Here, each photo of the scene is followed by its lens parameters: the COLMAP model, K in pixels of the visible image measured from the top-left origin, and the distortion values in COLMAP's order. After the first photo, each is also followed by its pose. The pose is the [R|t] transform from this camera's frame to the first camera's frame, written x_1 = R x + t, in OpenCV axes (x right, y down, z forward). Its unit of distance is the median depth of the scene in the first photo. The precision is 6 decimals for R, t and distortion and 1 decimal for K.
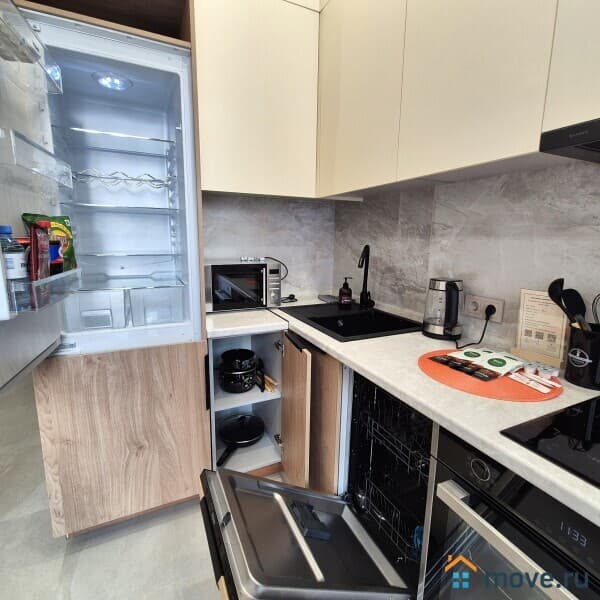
lens RADIAL K [[329.3, 0, 298.7], [0, 329.3, 296.5], [0, 0, 1]] dist [0.003175, -0.000416]
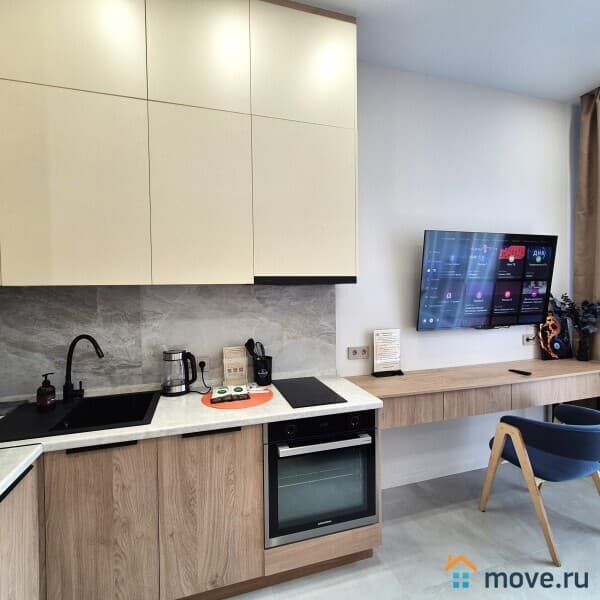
lens RADIAL K [[329.3, 0, 298.7], [0, 329.3, 296.5], [0, 0, 1]] dist [0.003175, -0.000416]
pose [[0.140864, -0.031585, 0.989525, -0.831955], [0.190238, 0.981729, 0.004255, -0.182509], [-0.971580, 0.187646, 0.144299, 0.240424]]
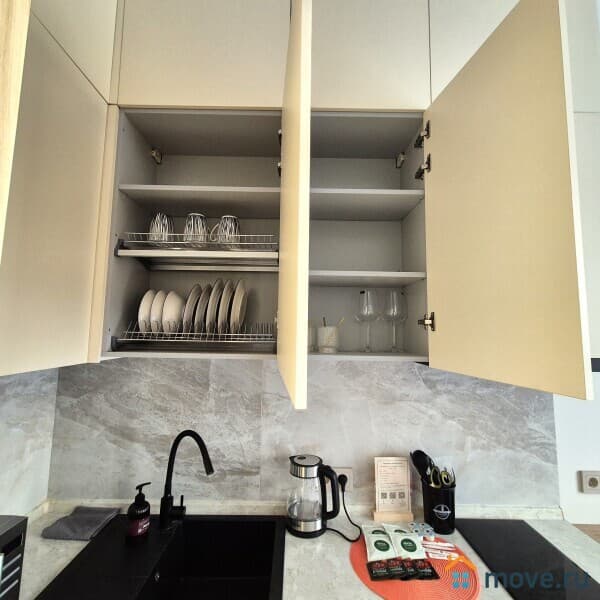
lens RADIAL K [[329.3, 0, 298.7], [0, 329.3, 296.5], [0, 0, 1]] dist [0.003175, -0.000416]
pose [[0.419457, 0.089843, 0.903319, -0.441568], [0.150417, 0.974456, -0.166764, -0.345350], [-0.895227, 0.205824, 0.395228, 0.541108]]
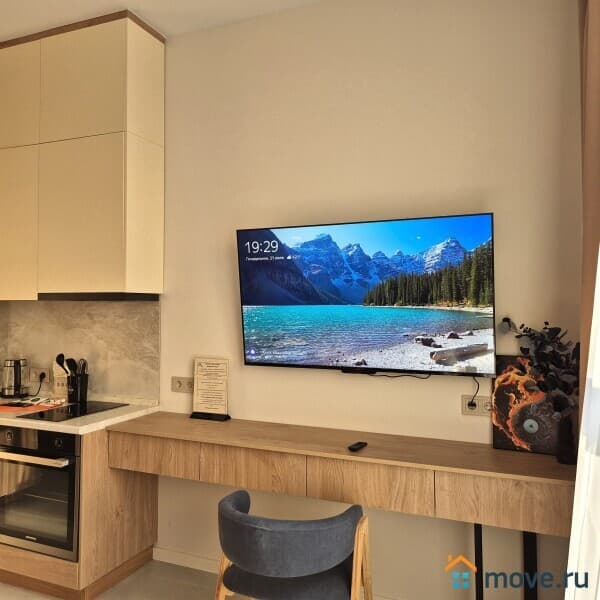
lens RADIAL K [[540.2, 0, 298.4], [0, 540.2, 289.6], [0, 0, 1]] dist [0.044046, -0.012722]
pose [[0.741964, 0.010373, 0.670359, -0.293641], [0.123629, 0.980617, -0.152008, 0.179619], [-0.658942, 0.195660, 0.726300, -1.800764]]
